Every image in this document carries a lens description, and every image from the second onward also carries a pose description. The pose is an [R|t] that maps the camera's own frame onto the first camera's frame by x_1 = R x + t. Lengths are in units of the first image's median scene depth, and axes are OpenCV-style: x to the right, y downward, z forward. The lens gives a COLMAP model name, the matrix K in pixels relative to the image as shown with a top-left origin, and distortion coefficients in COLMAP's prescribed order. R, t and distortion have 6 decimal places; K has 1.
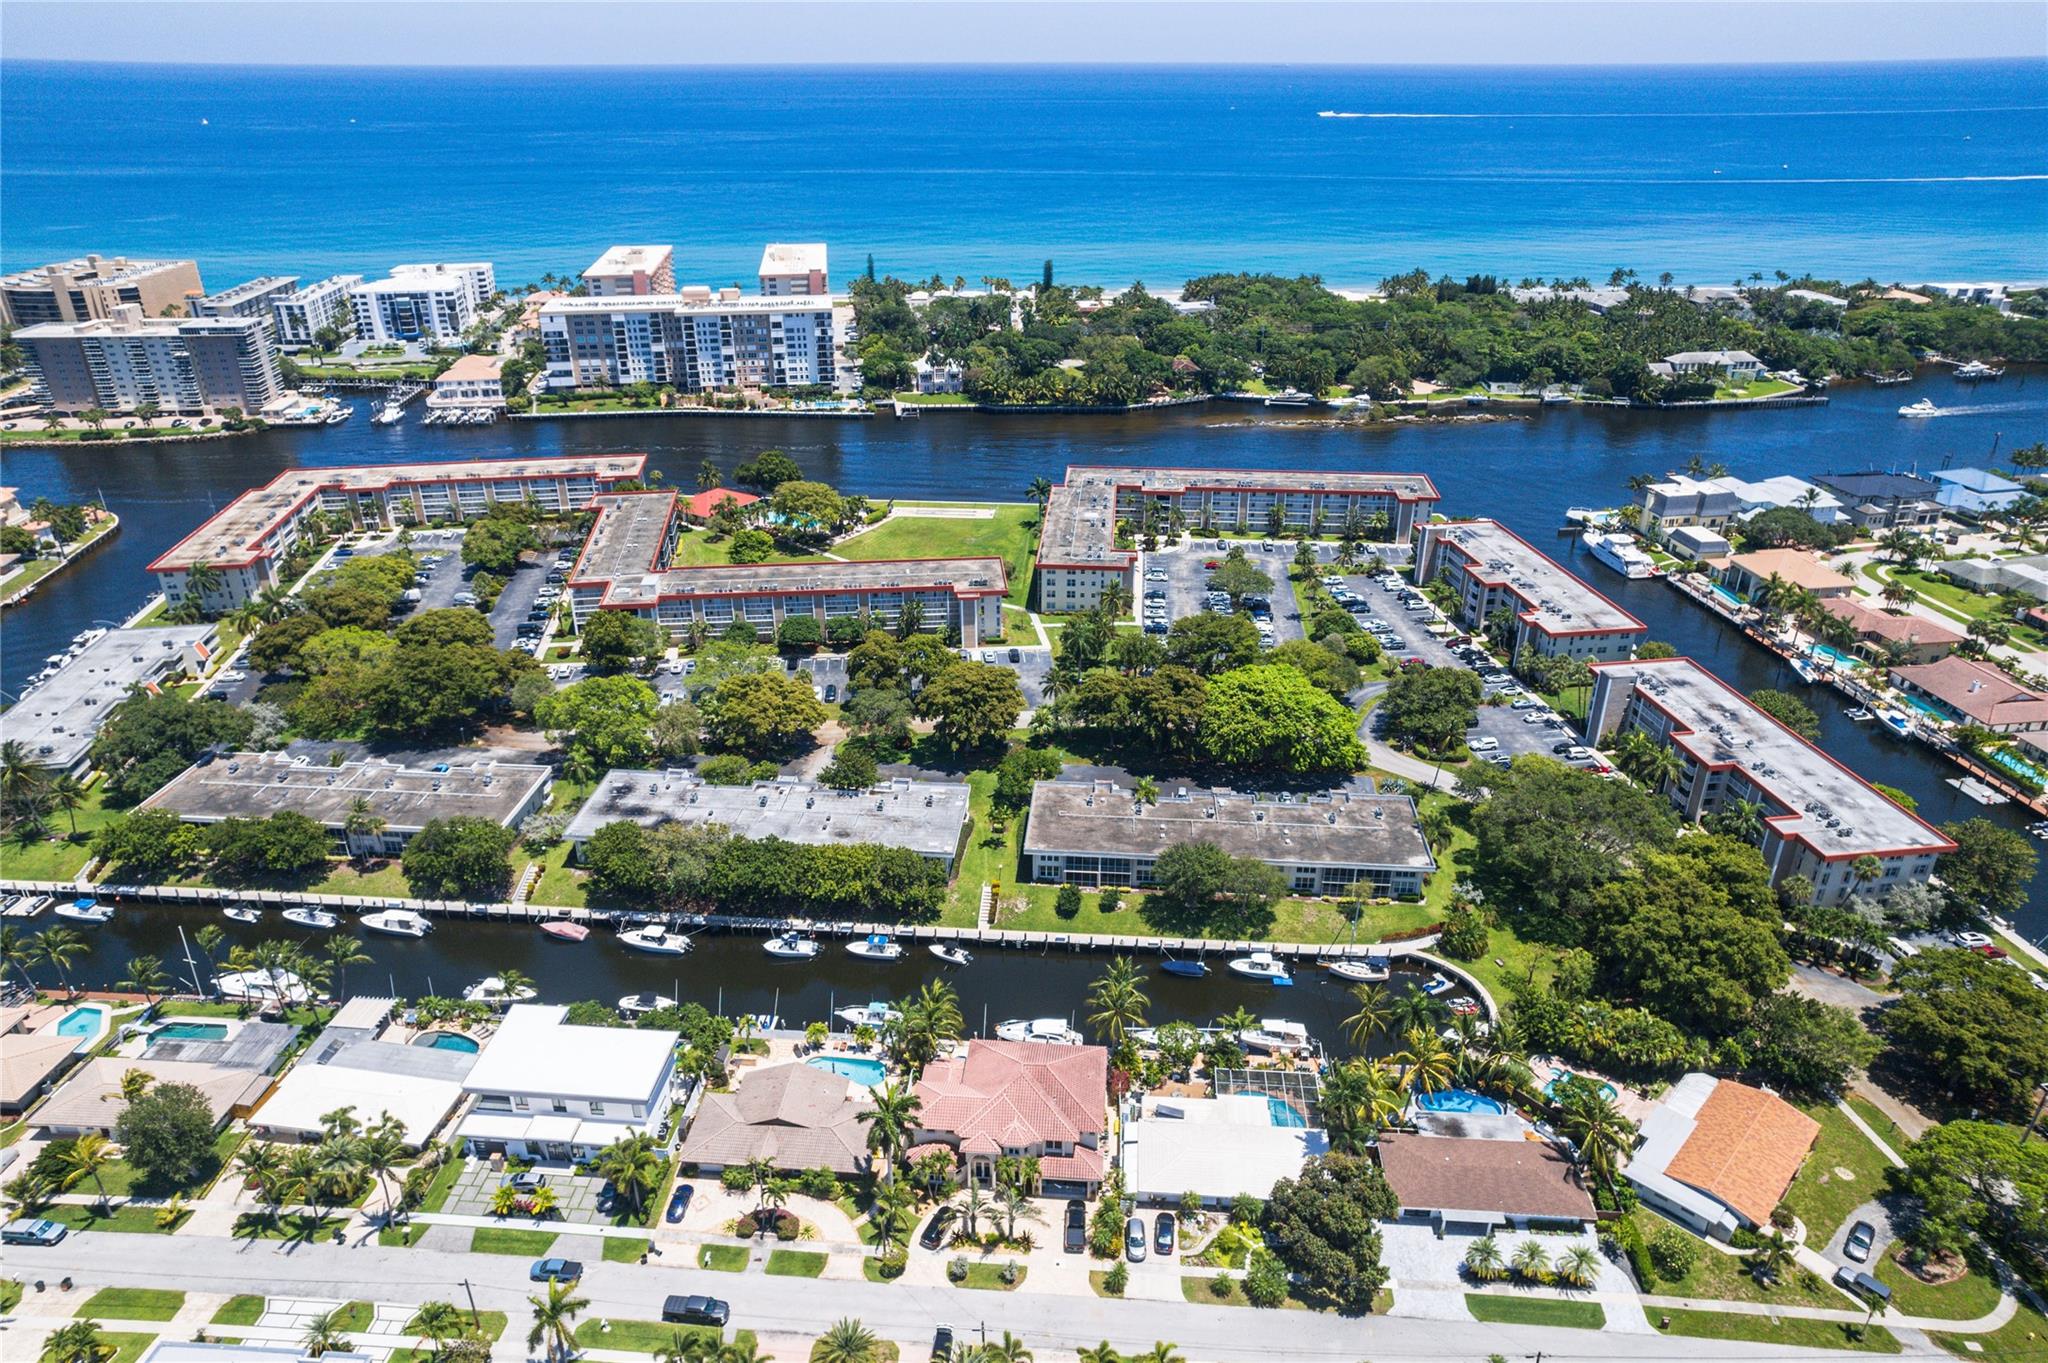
lens RADIAL K [[1298.2, 0, 1024.0], [0, 1298.2, 681.5], [0, 0, 1]] dist [-0.033079, 0.030910]
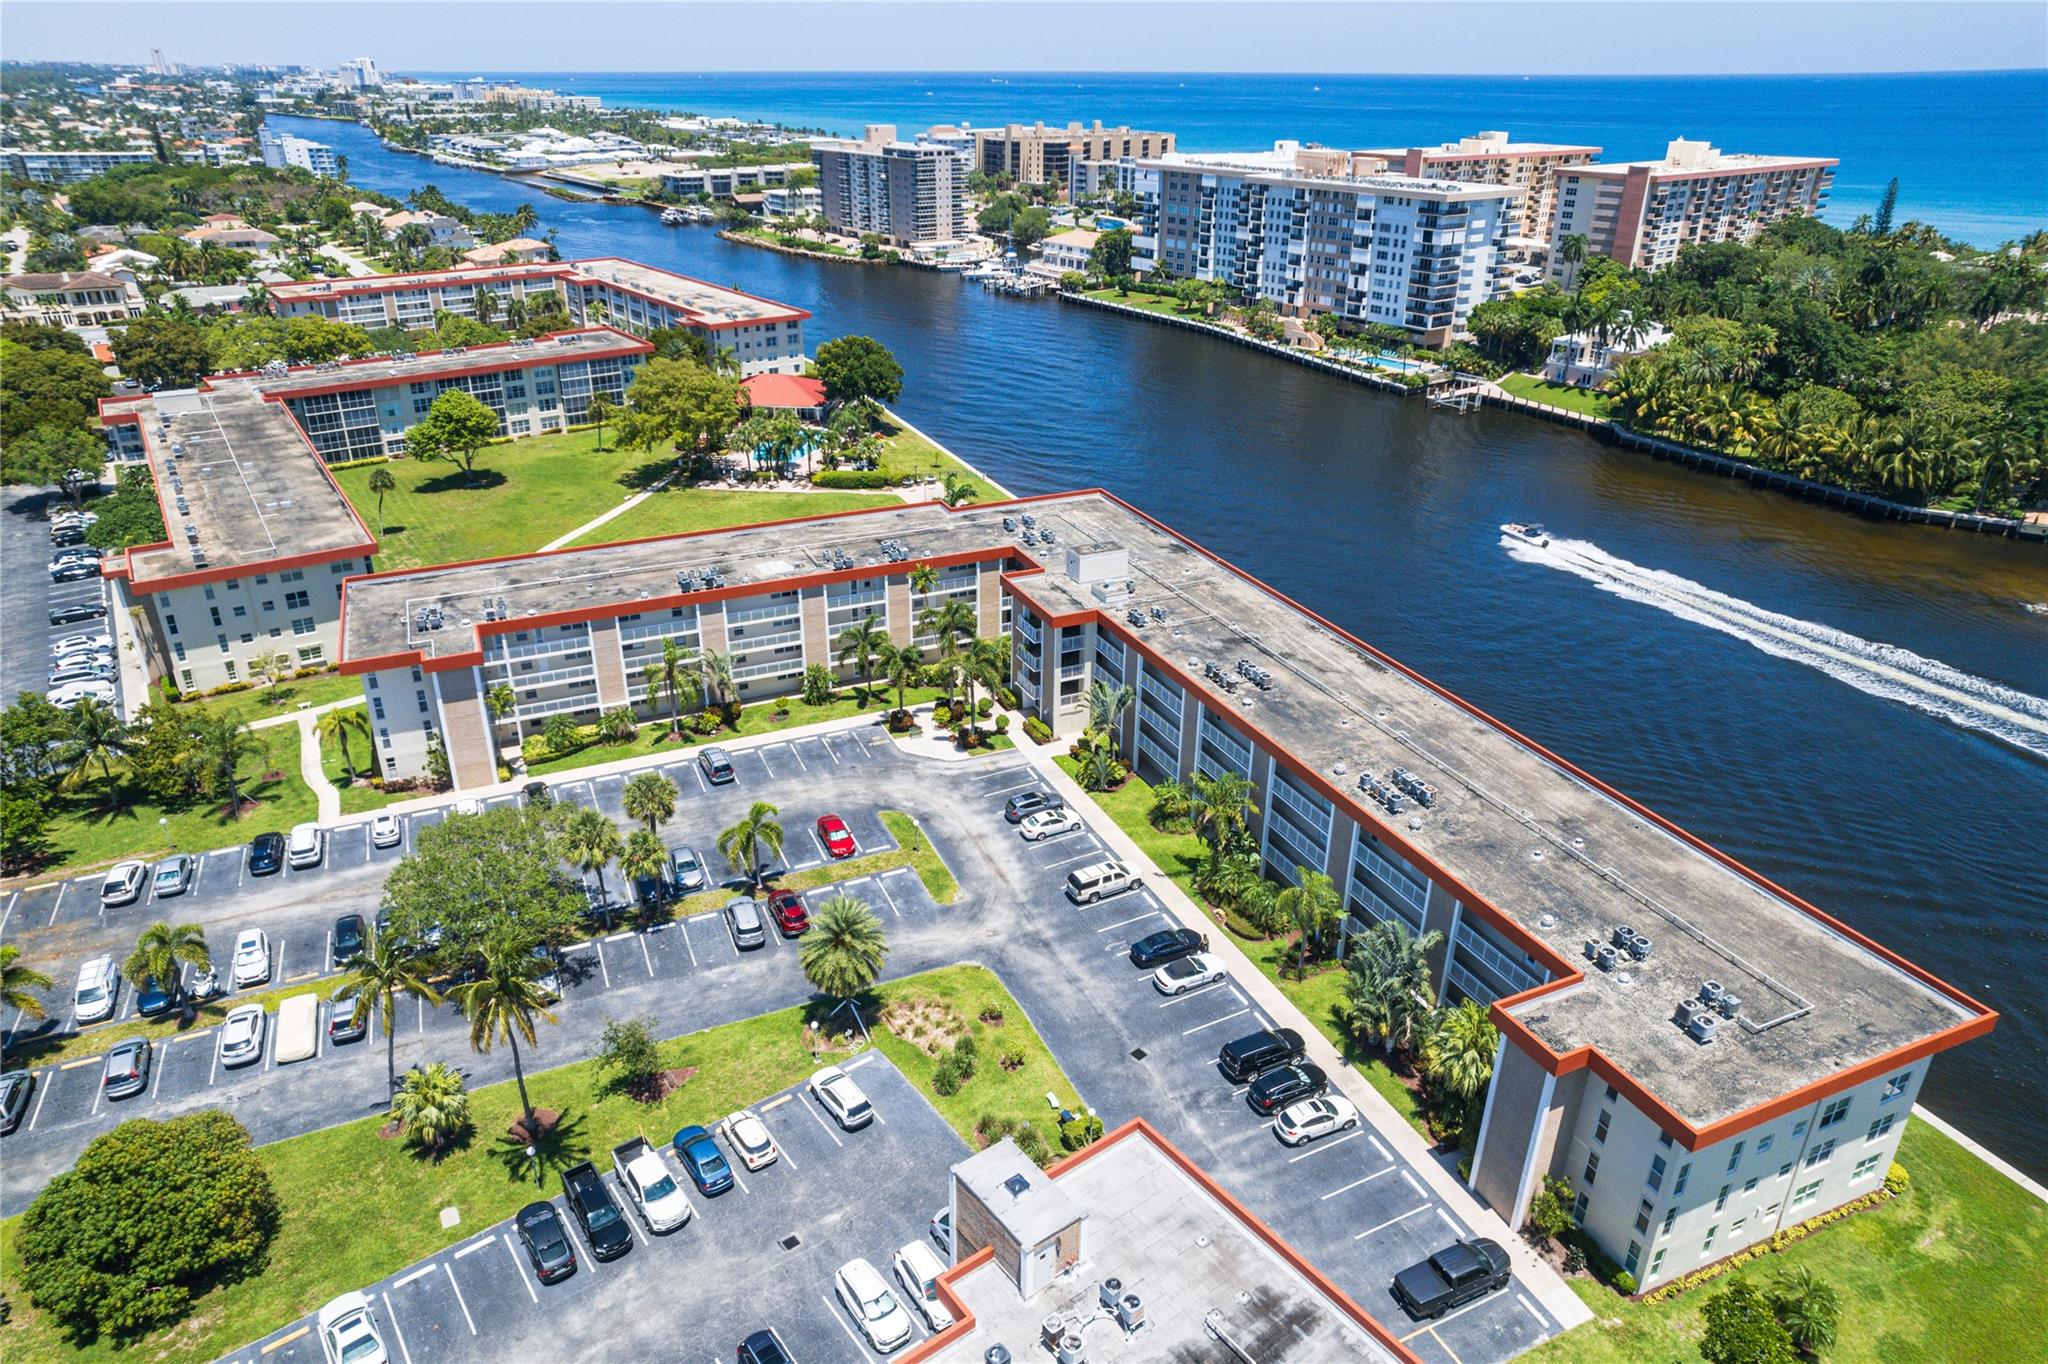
lens RADIAL K [[1285.1, 0, 1001.7], [0, 1285.1, 677.8], [0, 0, 1]] dist [-0.017834, 0.002163]
pose [[0.477840, 0.380621, -0.791705, 0.273386], [-0.384607, 0.900931, 0.201000, -0.137792], [0.789776, 0.208450, 0.576890, 0.572712]]
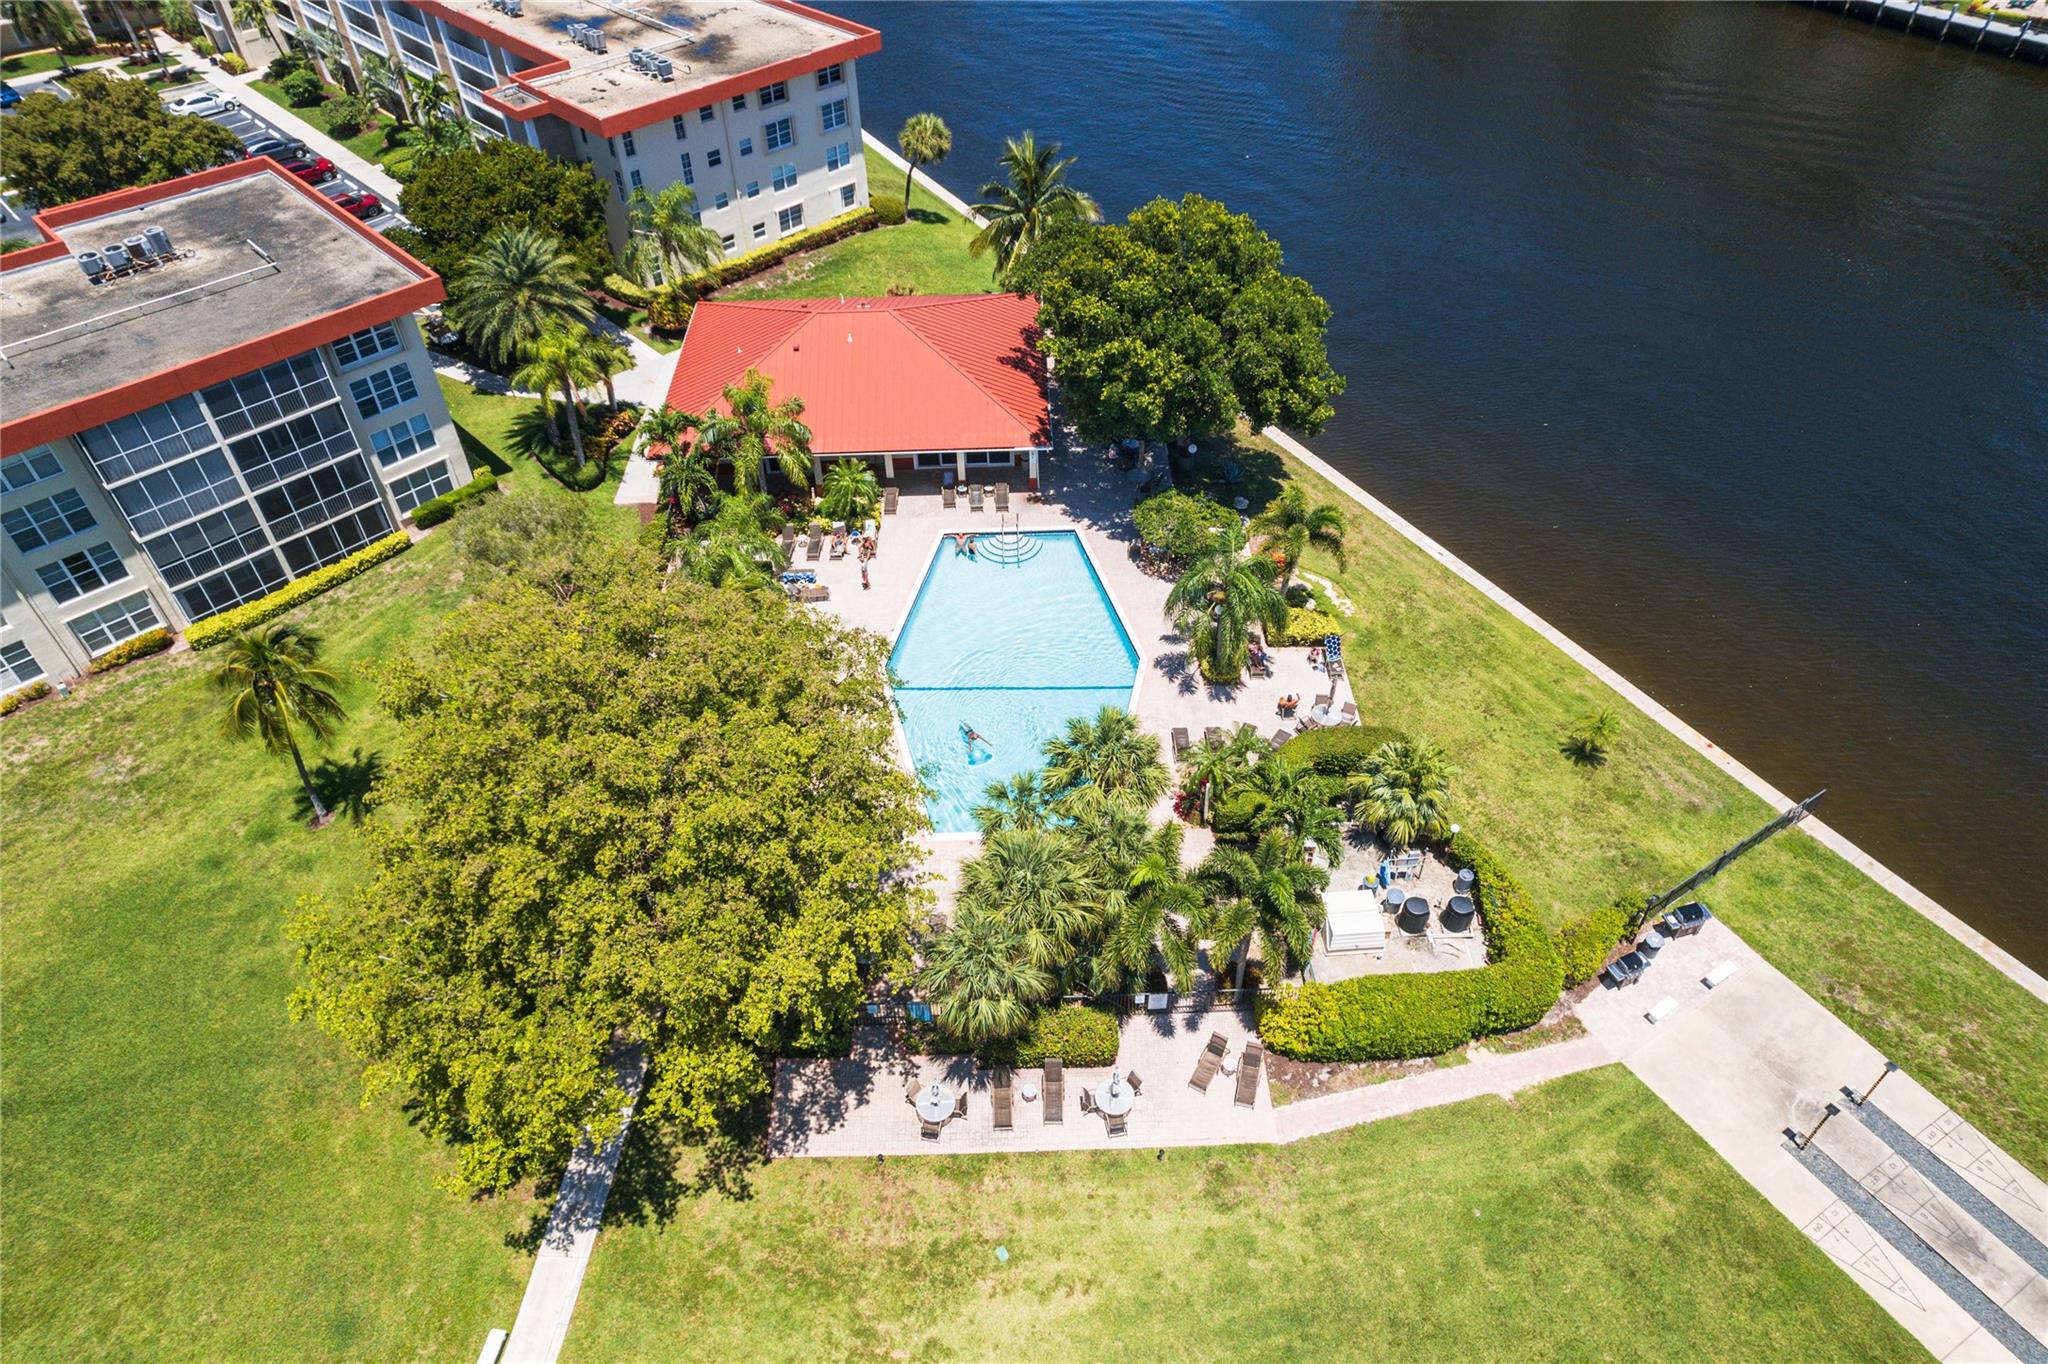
lens RADIAL K [[1305.0, 0, 1004.1], [0, 1305.0, 685.3], [0, 0, 1]] dist [-0.037712, 0.060115]
pose [[0.581585, 0.552503, -0.597076, -0.059530], [-0.334257, 0.831453, 0.443799, -0.147021], [0.741641, -0.058530, 0.668239, 0.666396]]
